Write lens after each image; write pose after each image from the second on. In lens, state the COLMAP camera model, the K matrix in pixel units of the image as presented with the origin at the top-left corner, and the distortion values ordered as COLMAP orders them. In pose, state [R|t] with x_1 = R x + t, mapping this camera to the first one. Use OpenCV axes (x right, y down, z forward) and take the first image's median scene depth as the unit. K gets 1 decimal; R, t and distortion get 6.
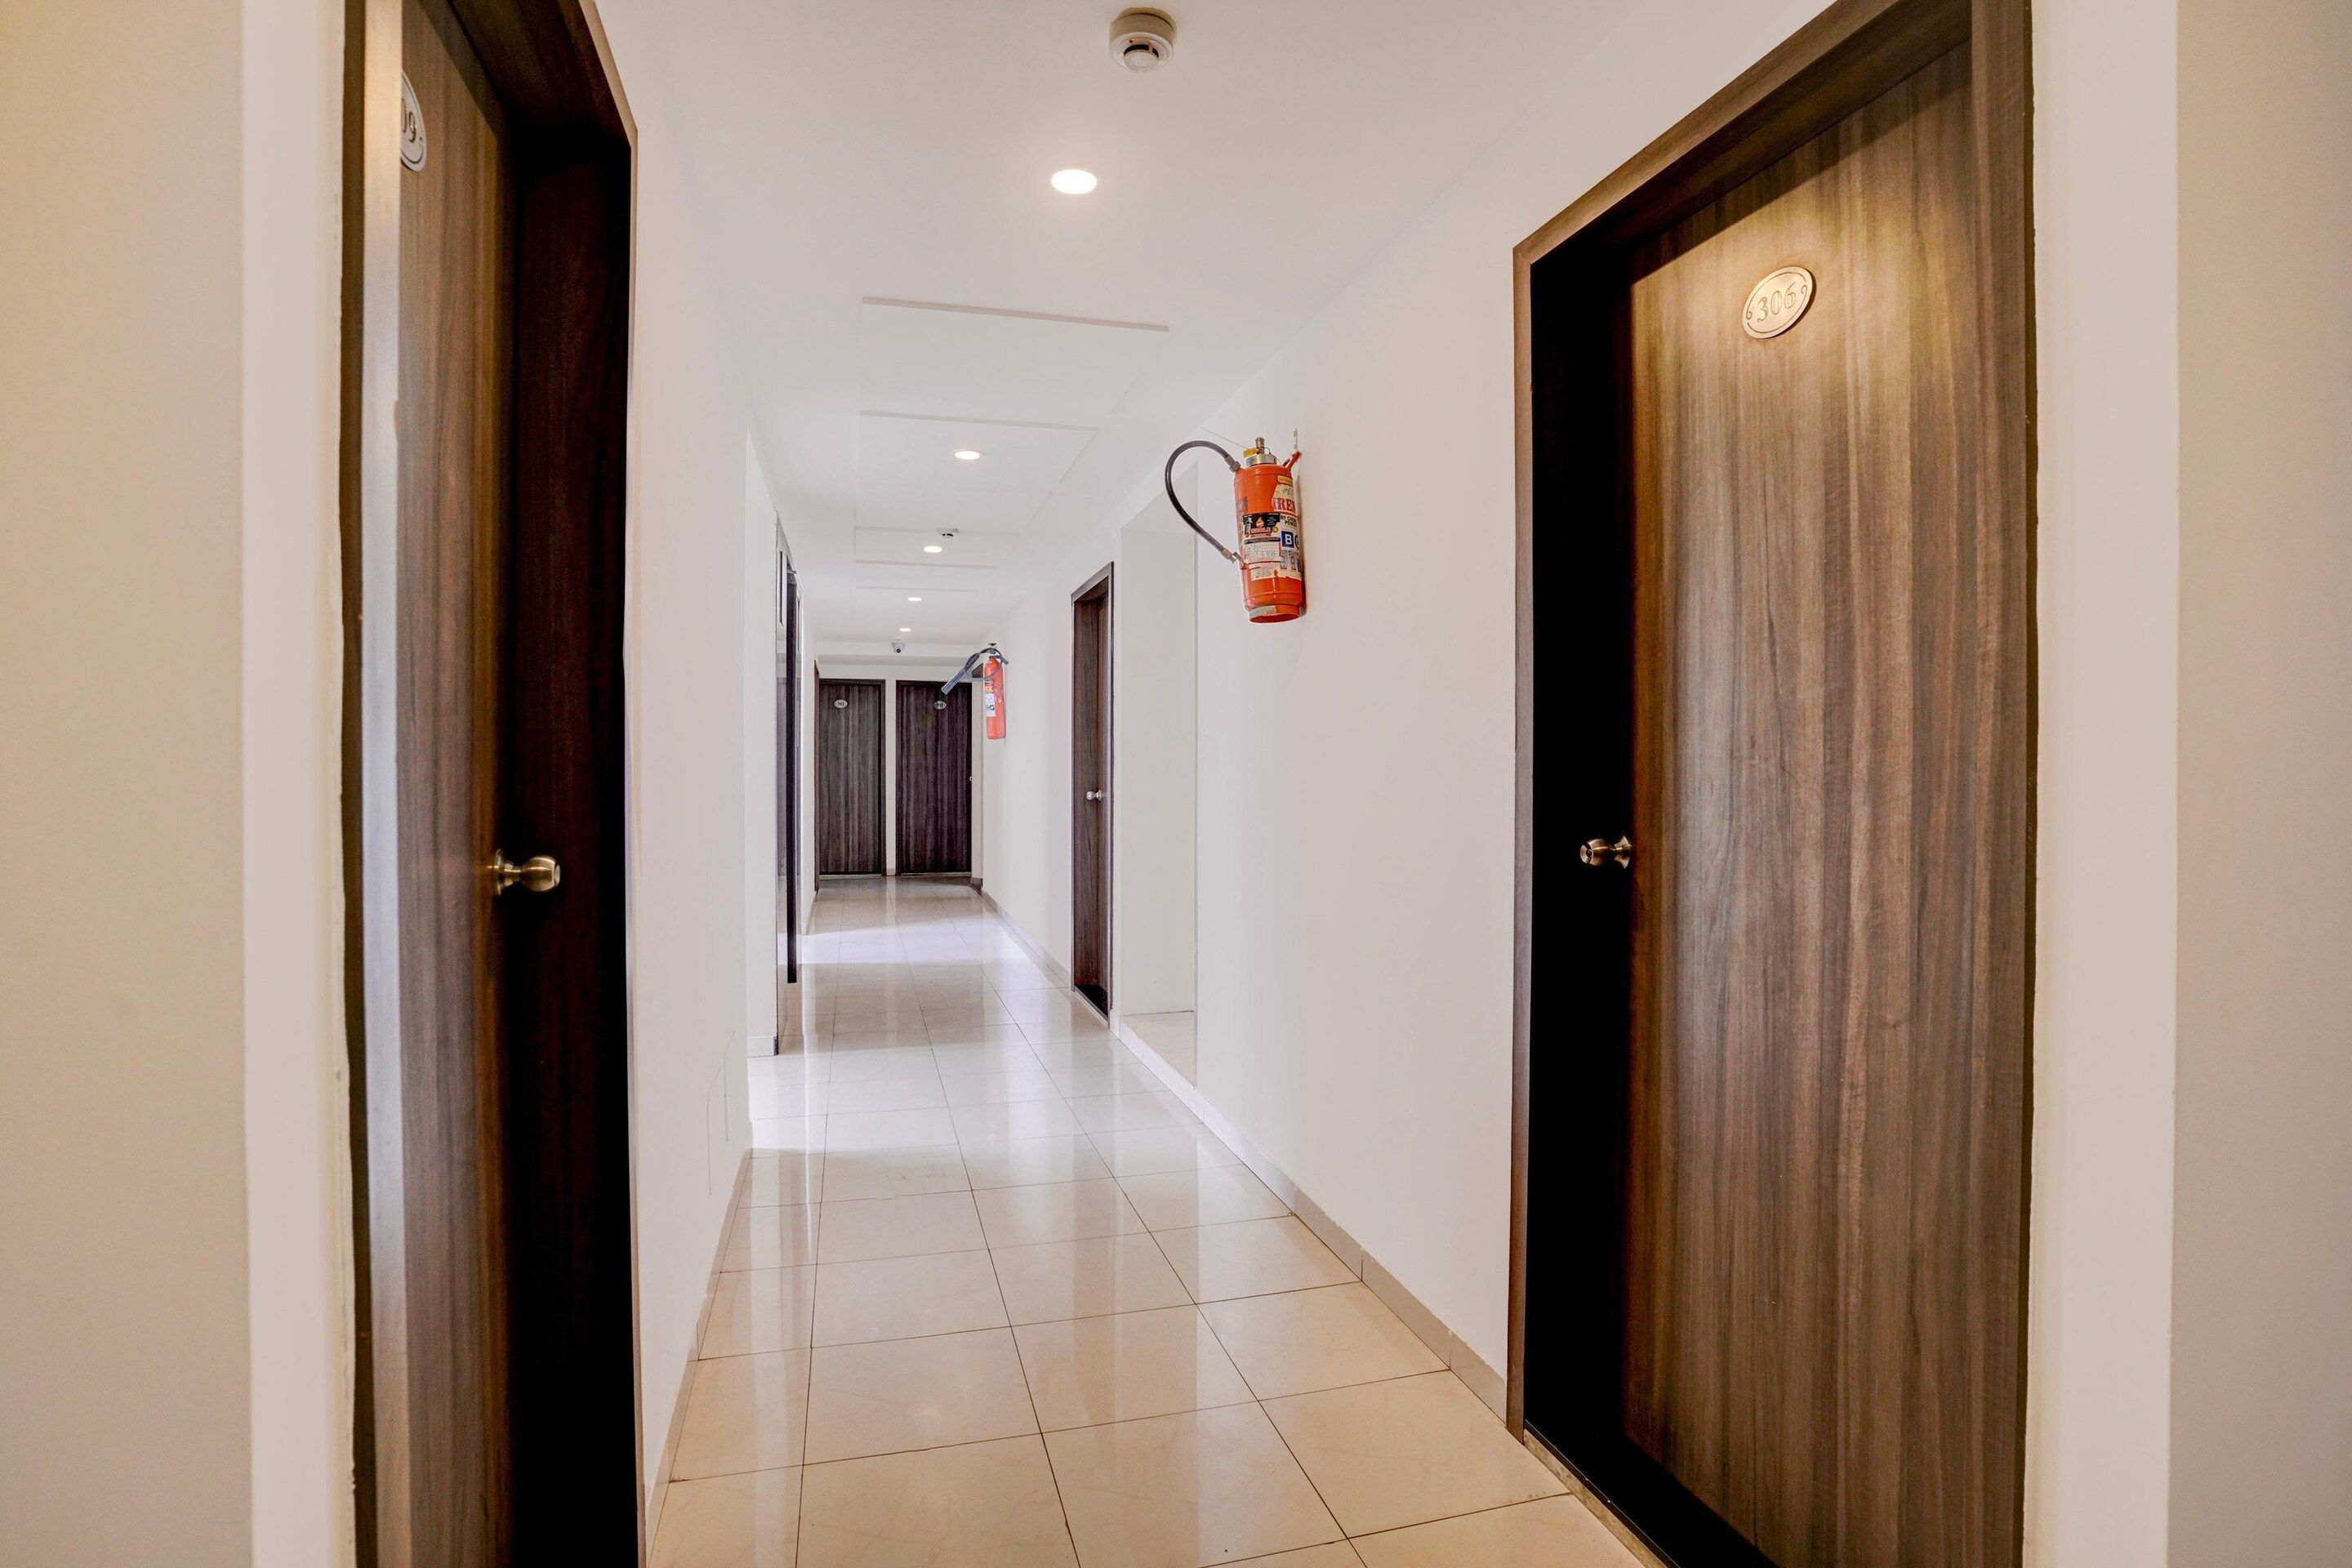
lens RADIAL K [[1147.1, 0, 1176.0], [0, 1147.1, 784.0], [0, 0, 1]] dist [-0.083684, 0.041233]
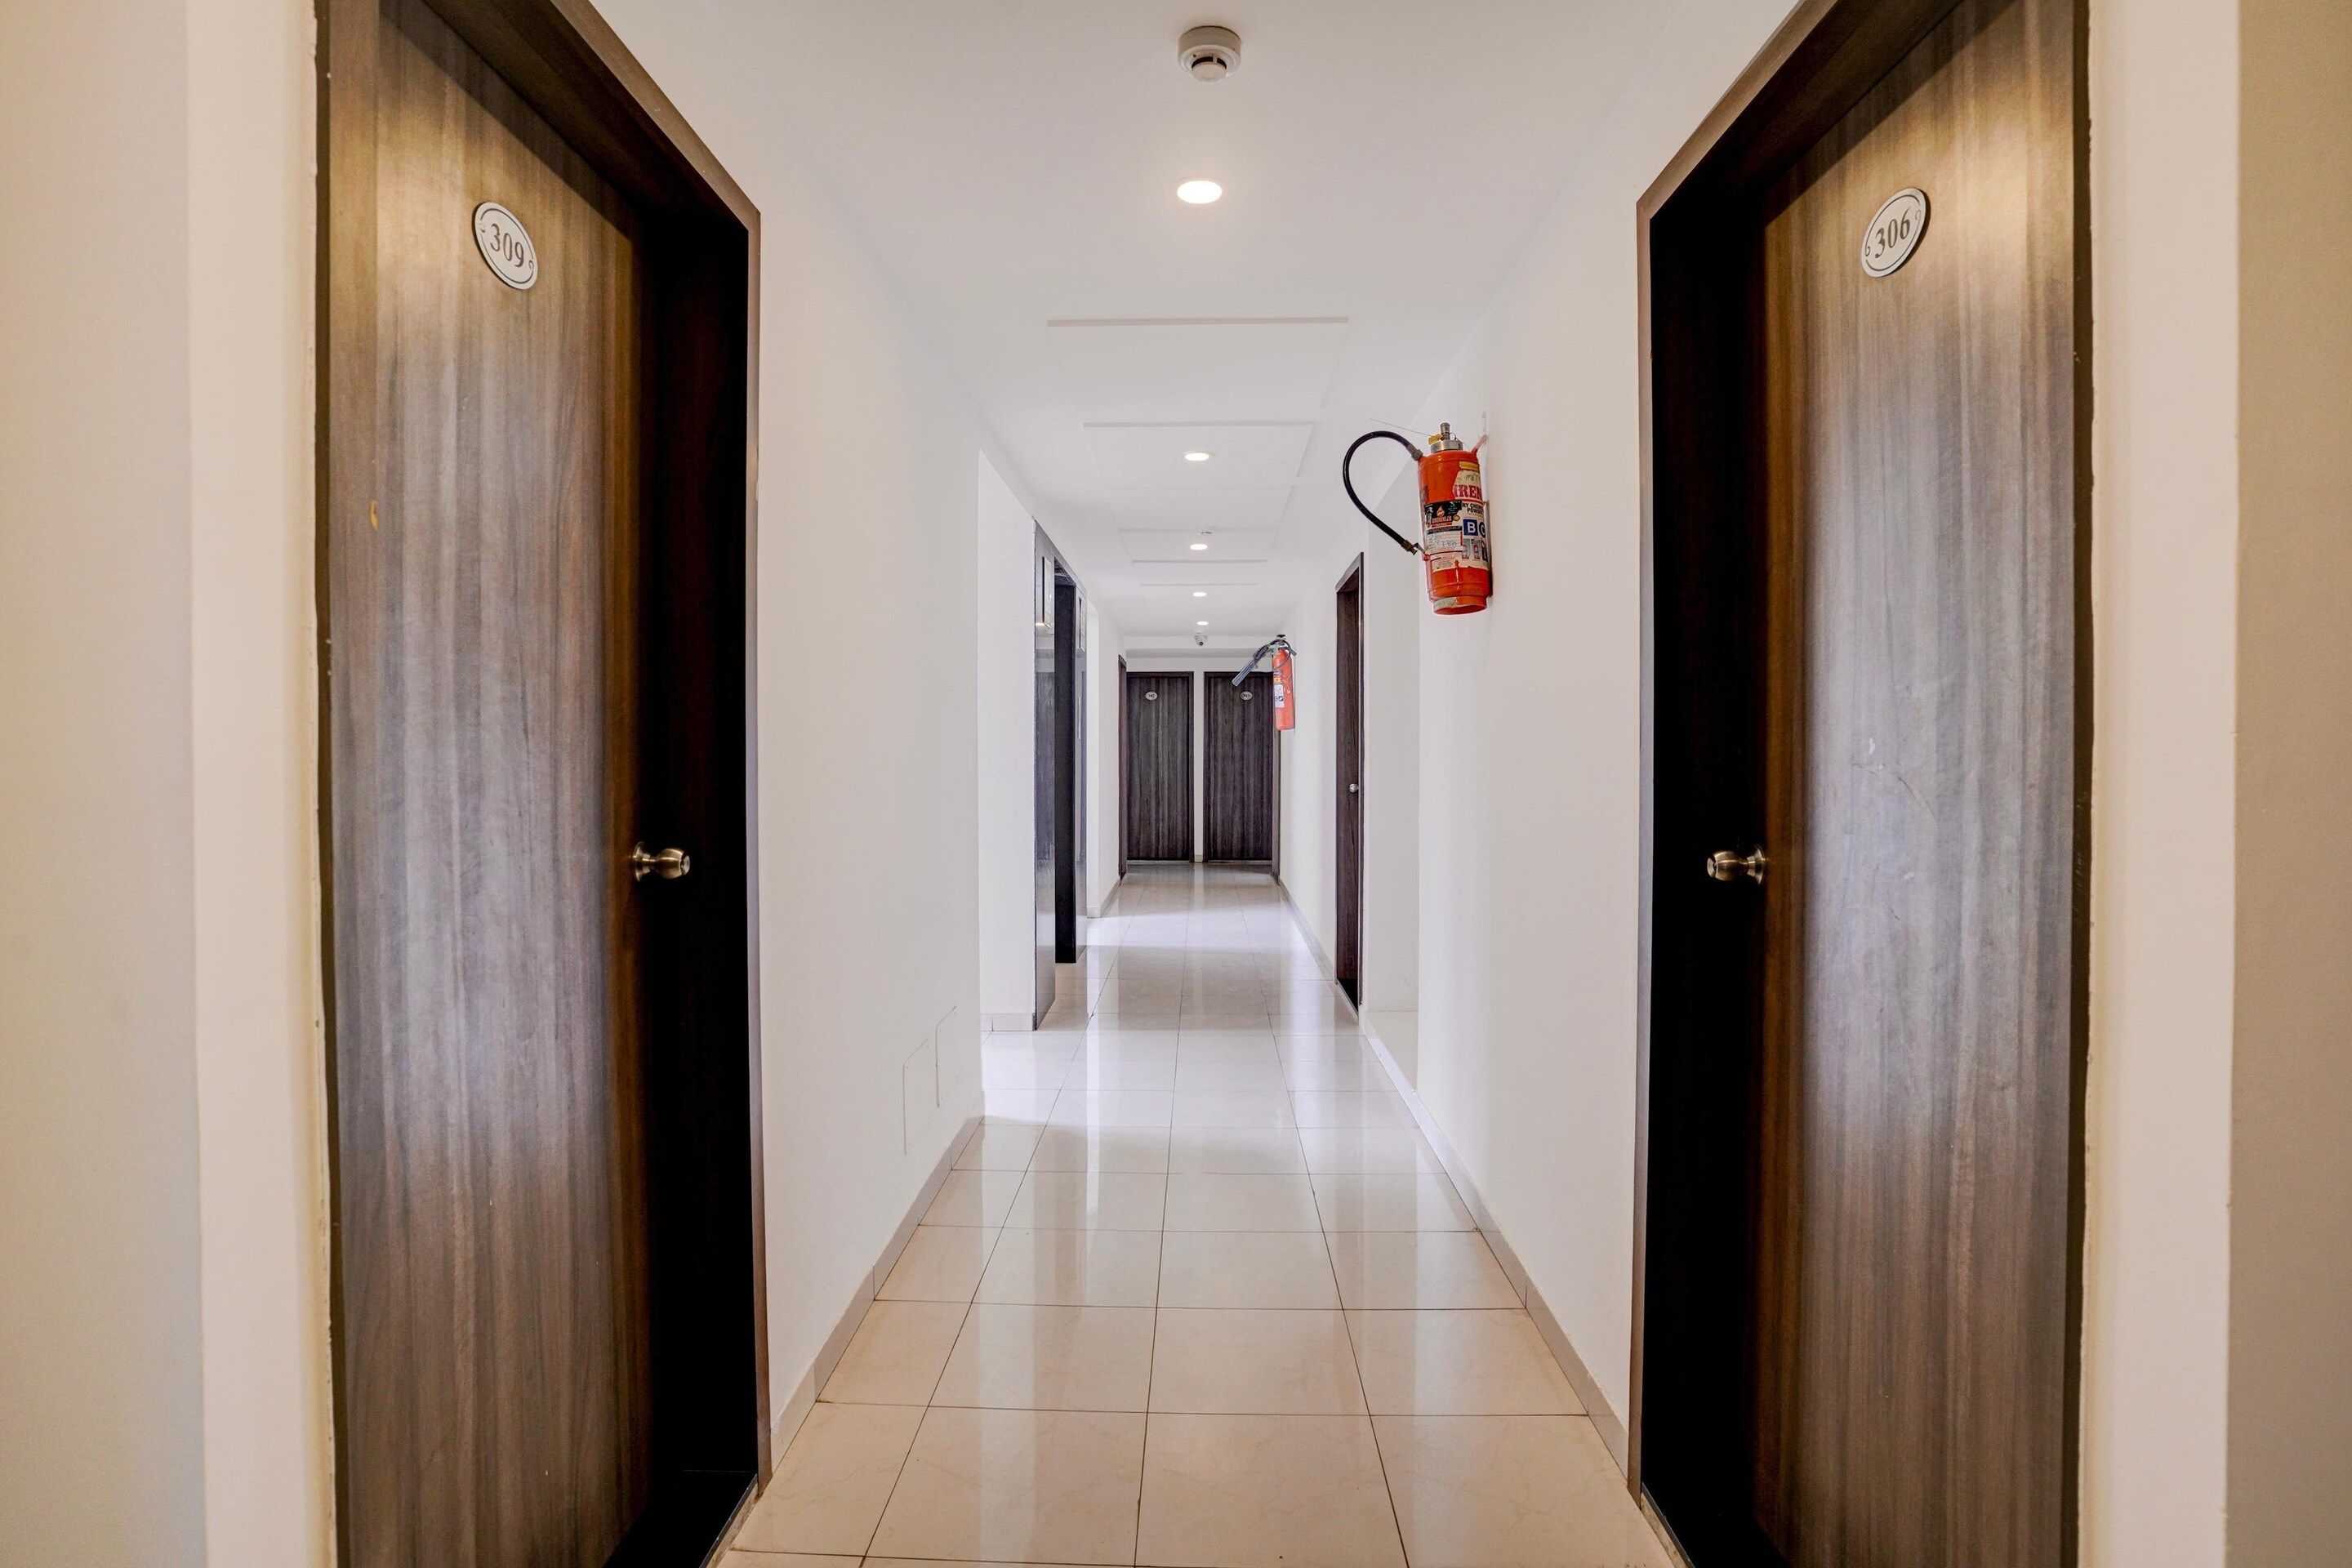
lens RADIAL K [[1150.2, 0, 1172.6], [0, 1150.2, 775.0], [0, 0, 1]] dist [-0.077508, 0.035485]
pose [[0.956154, 0.003923, -0.292838, 0.218566], [-0.002954, 0.999989, 0.003751, -0.014115], [0.292850, -0.002721, 0.956155, 0.015540]]
